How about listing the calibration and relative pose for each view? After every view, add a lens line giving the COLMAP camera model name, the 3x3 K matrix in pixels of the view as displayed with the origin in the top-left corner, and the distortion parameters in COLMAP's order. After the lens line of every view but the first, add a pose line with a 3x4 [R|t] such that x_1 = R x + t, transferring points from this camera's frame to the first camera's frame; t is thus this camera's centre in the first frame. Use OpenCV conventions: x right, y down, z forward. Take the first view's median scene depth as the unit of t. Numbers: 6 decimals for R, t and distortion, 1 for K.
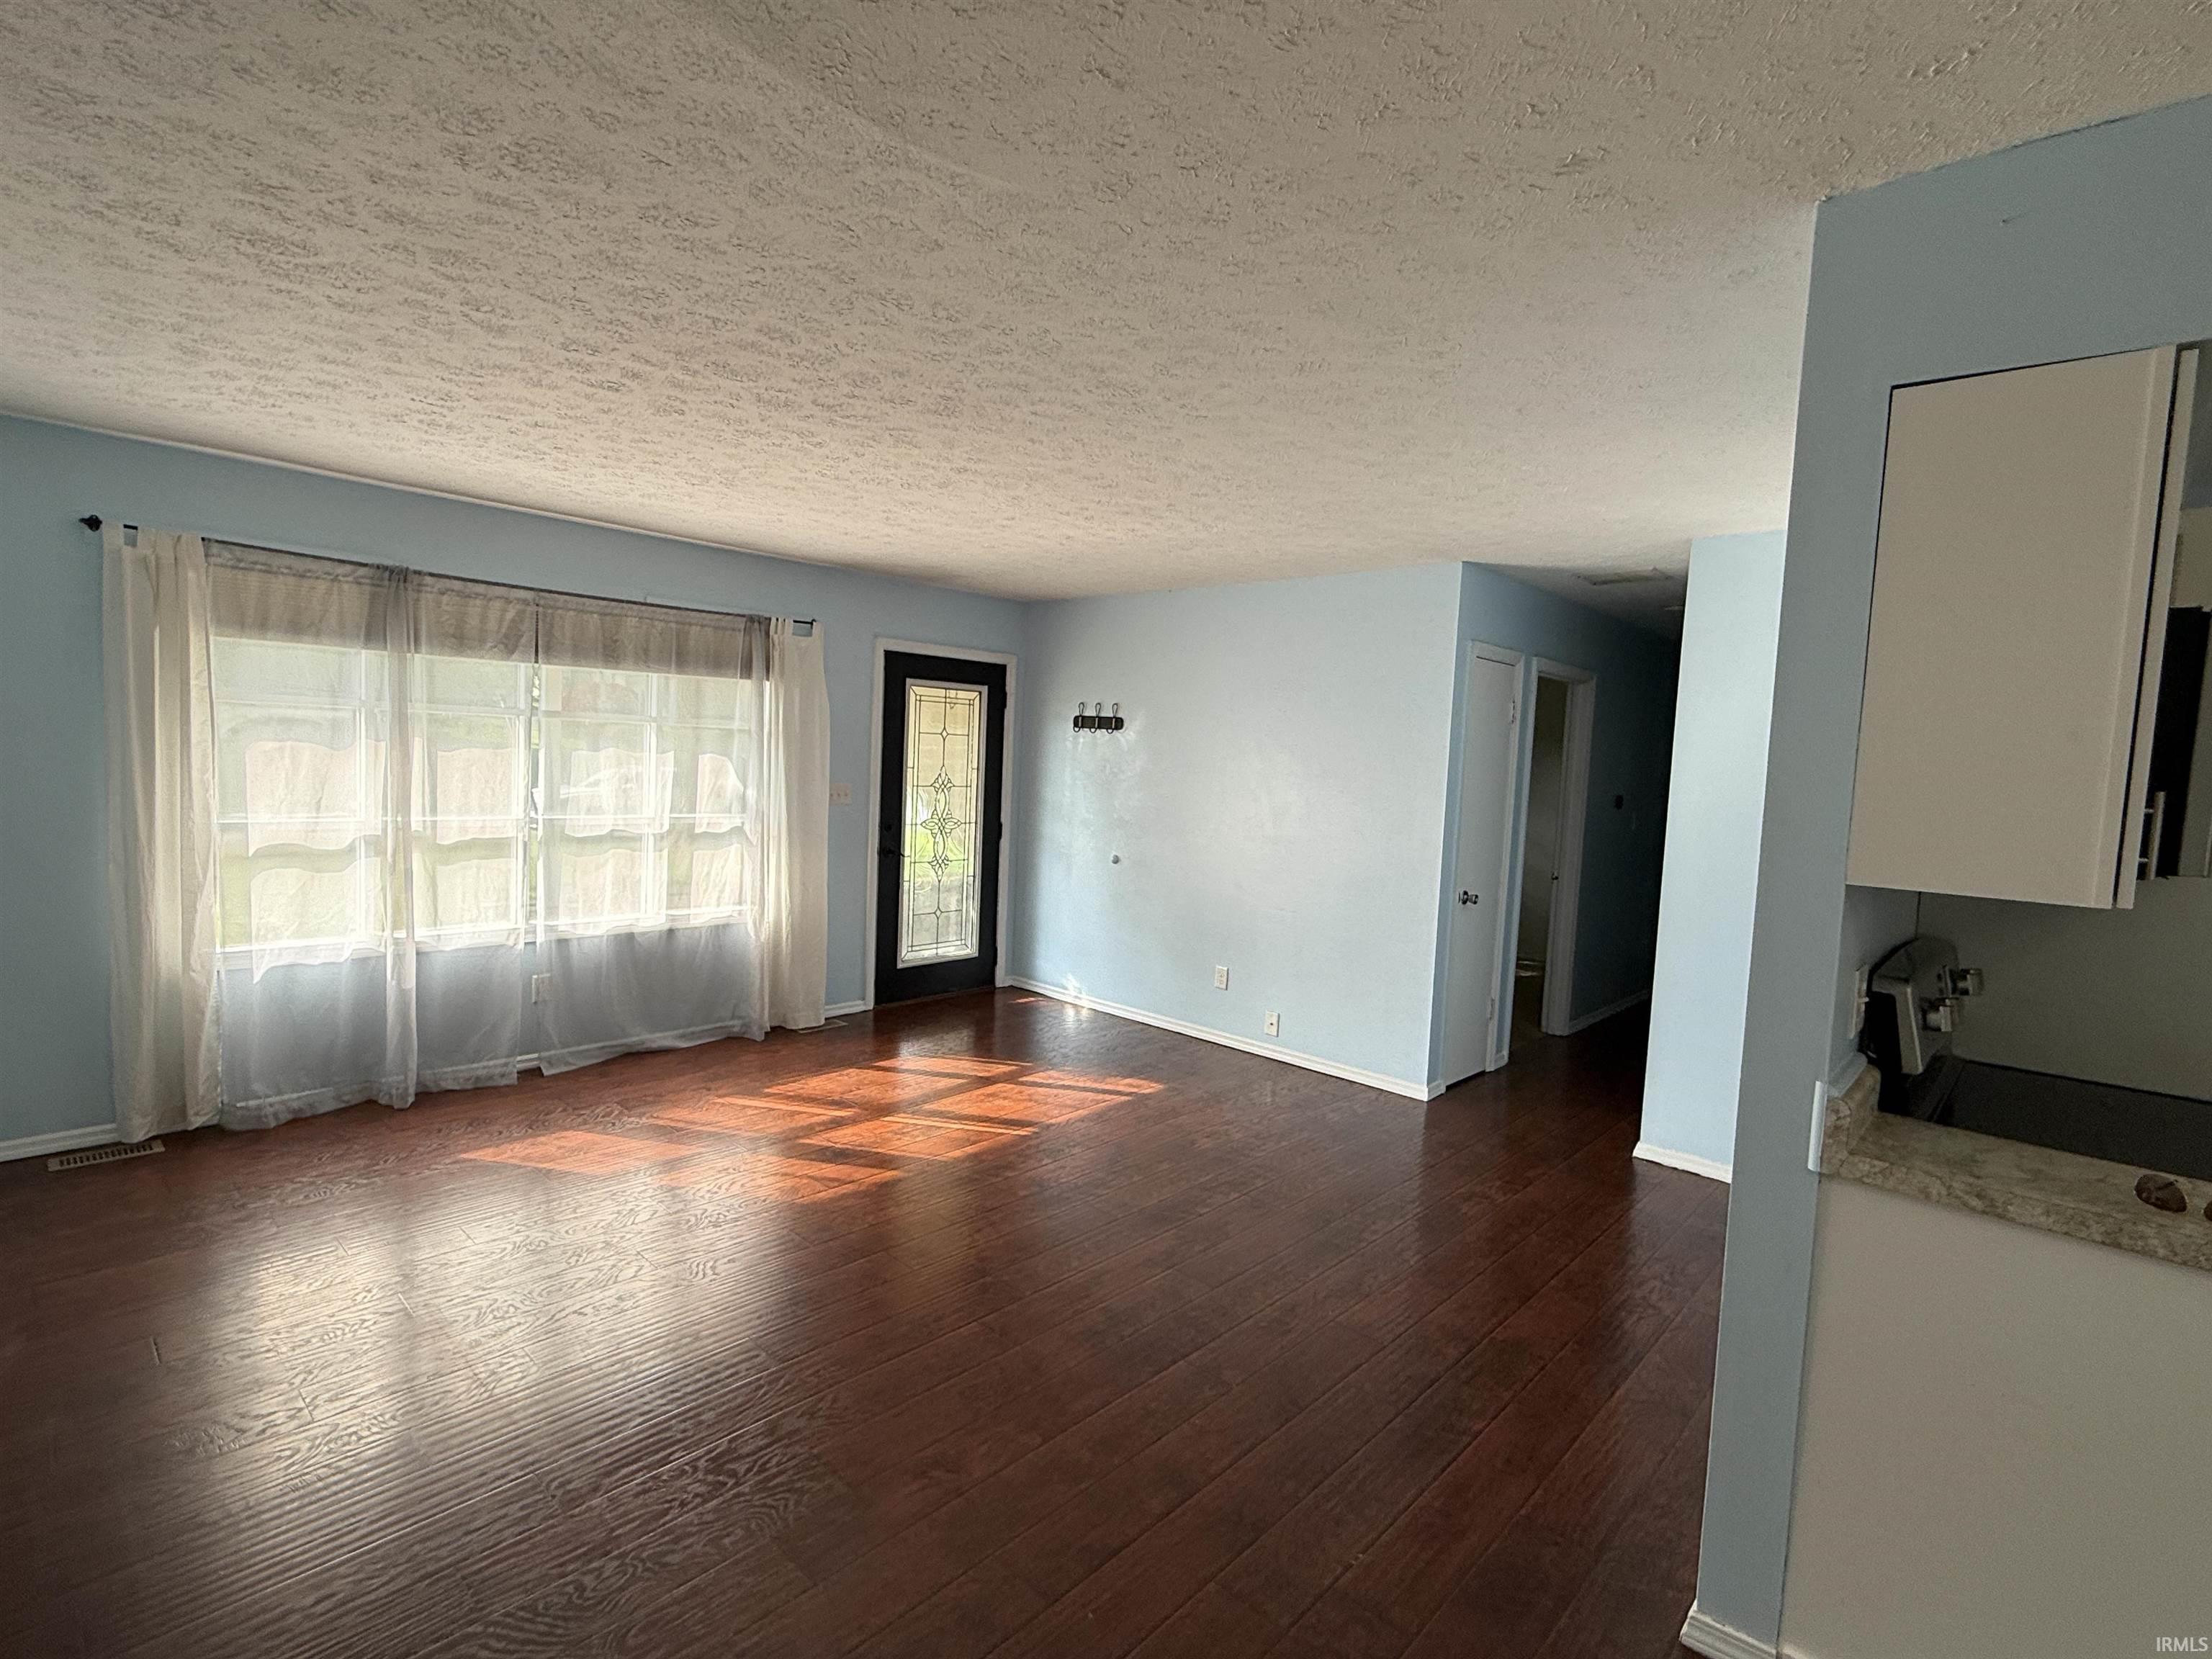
lens RADIAL K [[1060.7, 0, 1096.7], [0, 1060.7, 825.0], [0, 0, 1]] dist [-0.003852, -0.000159]
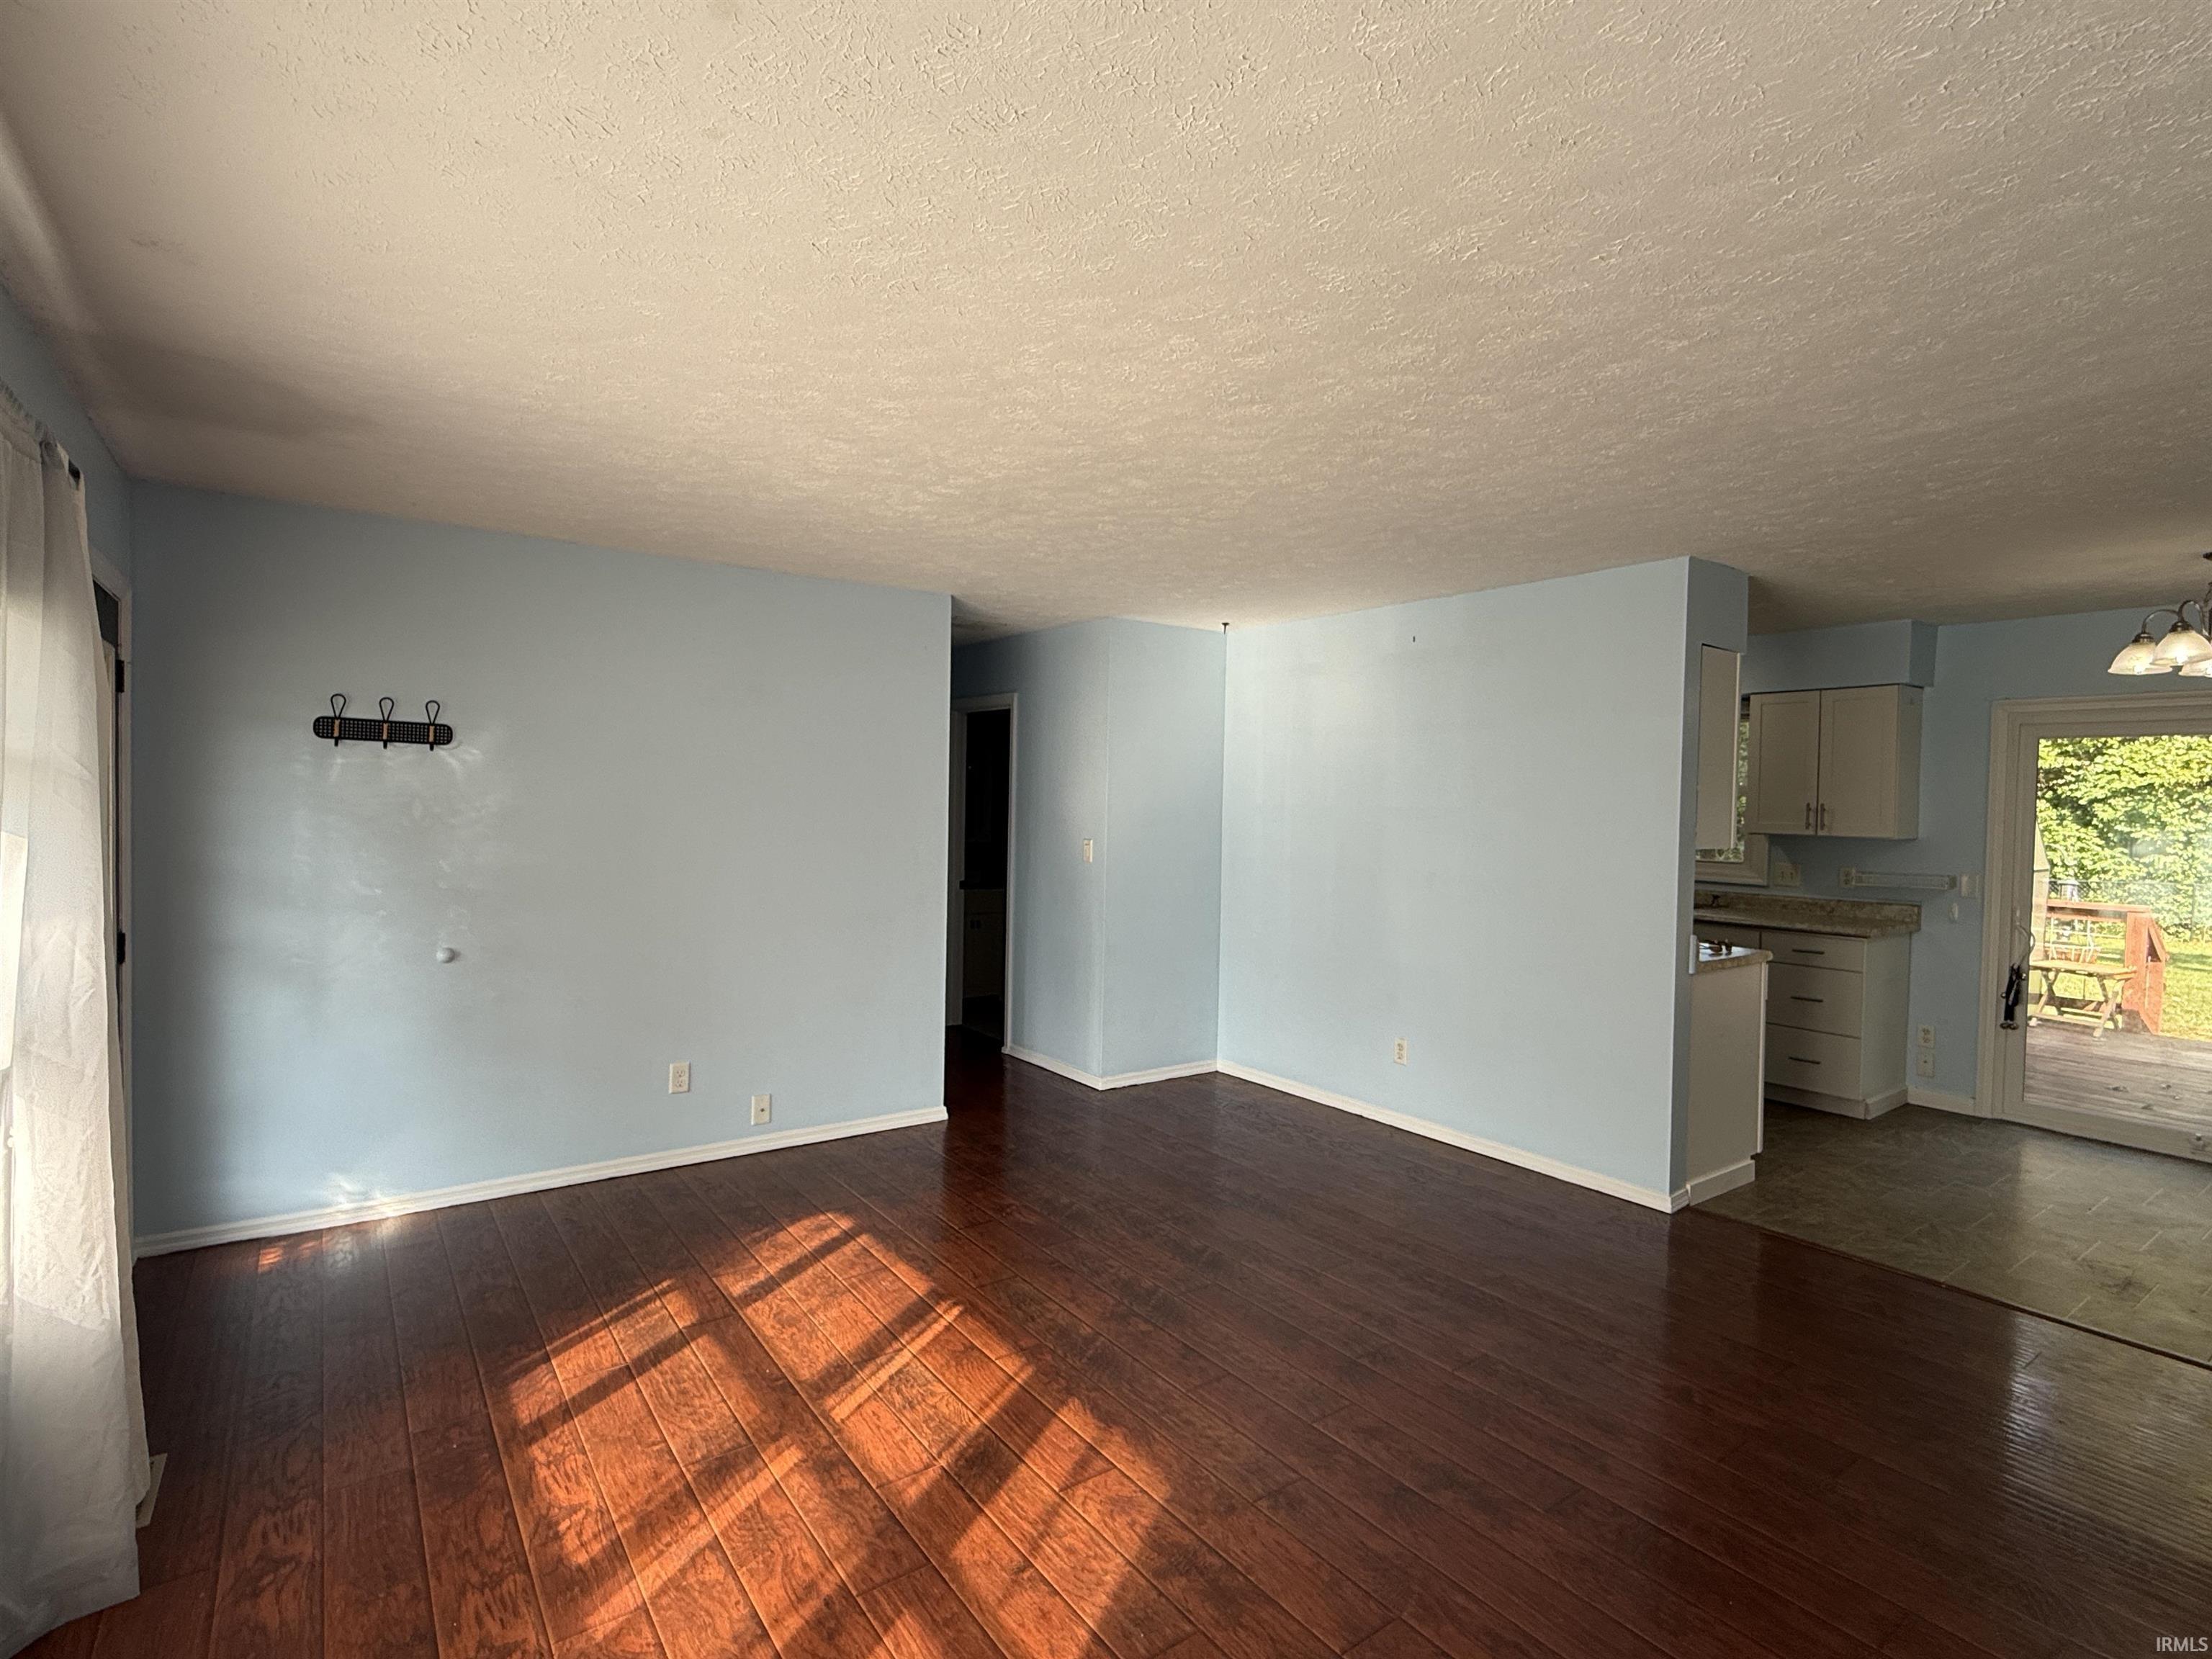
lens RADIAL K [[1086.2, 0, 1112.0], [0, 1086.2, 835.4], [0, 0, 1]] dist [-0.001103, -0.001045]
pose [[0.185524, -0.078306, 0.979515, -0.602075], [0.058732, 0.995921, 0.068494, -0.066460], [-0.980883, 0.044822, 0.189366, 0.581189]]
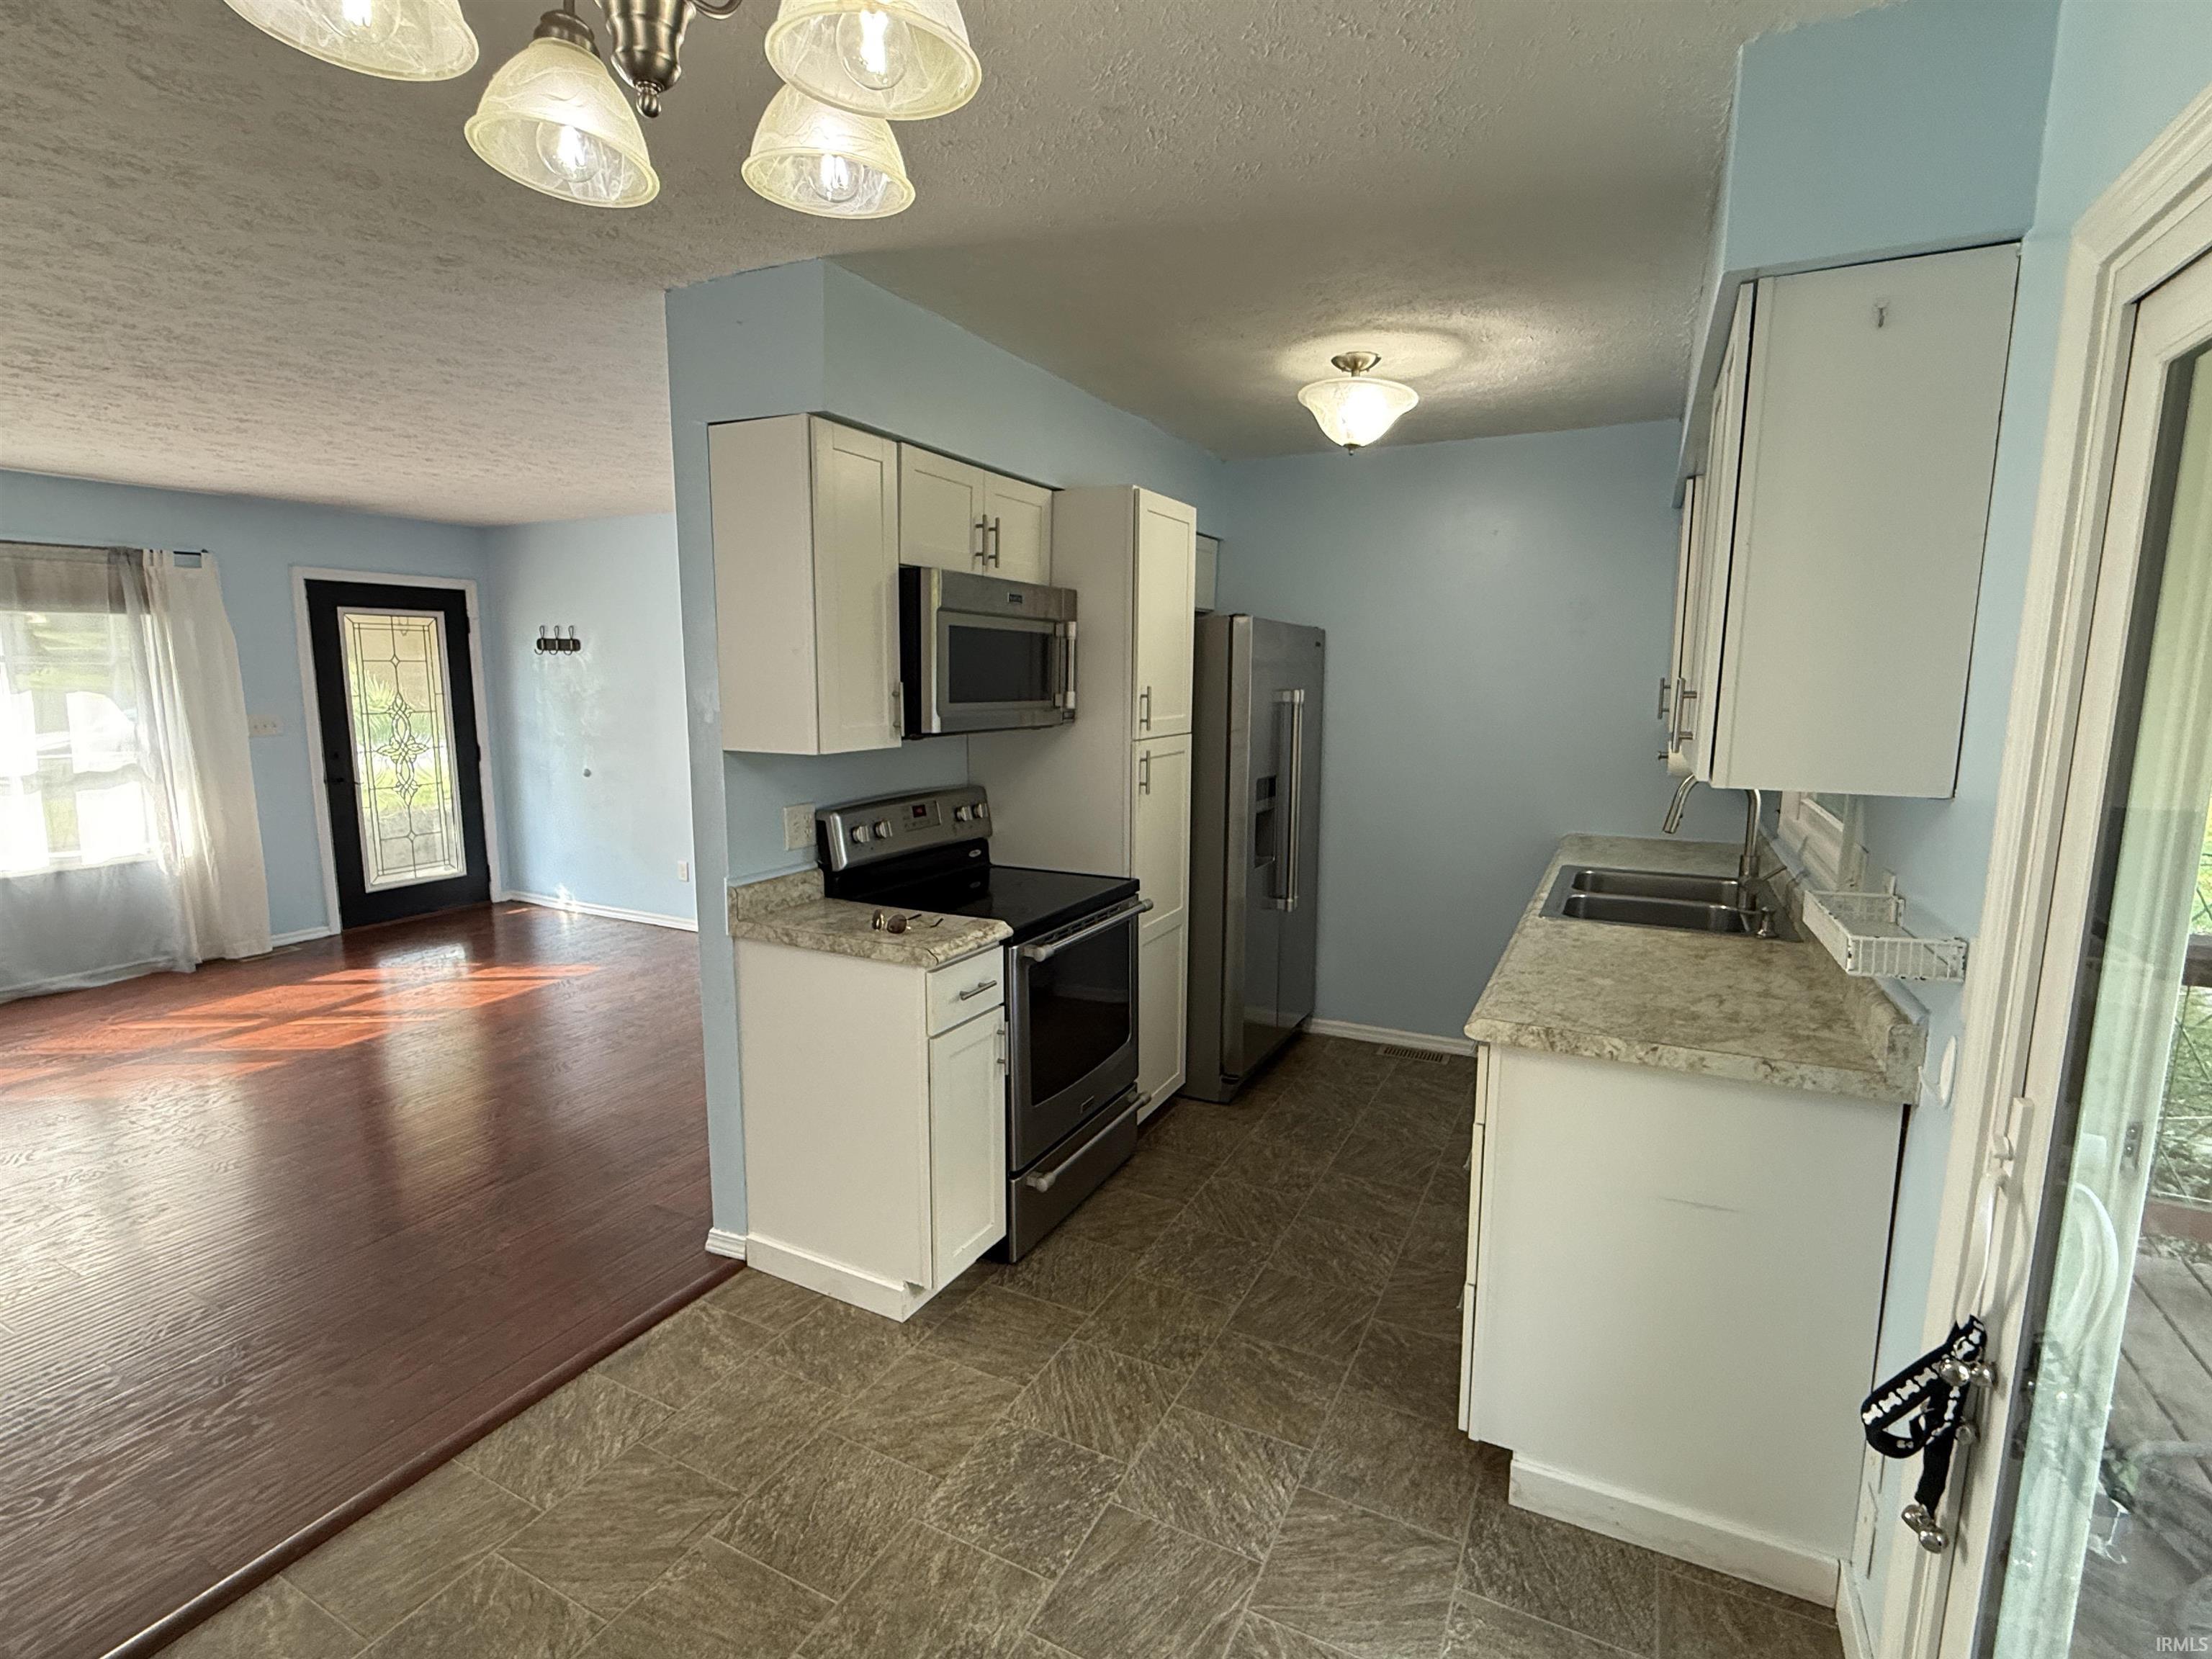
lens RADIAL K [[1060.7, 0, 1109.5], [0, 1060.7, 831.2], [0, 0, 1]] dist [-0.003852, -0.000159]
pose [[0.958444, -0.079962, 0.273846, 0.261641], [0.054838, 0.993653, 0.098213, 0.016955], [-0.279961, -0.079115, 0.956746, -0.208561]]
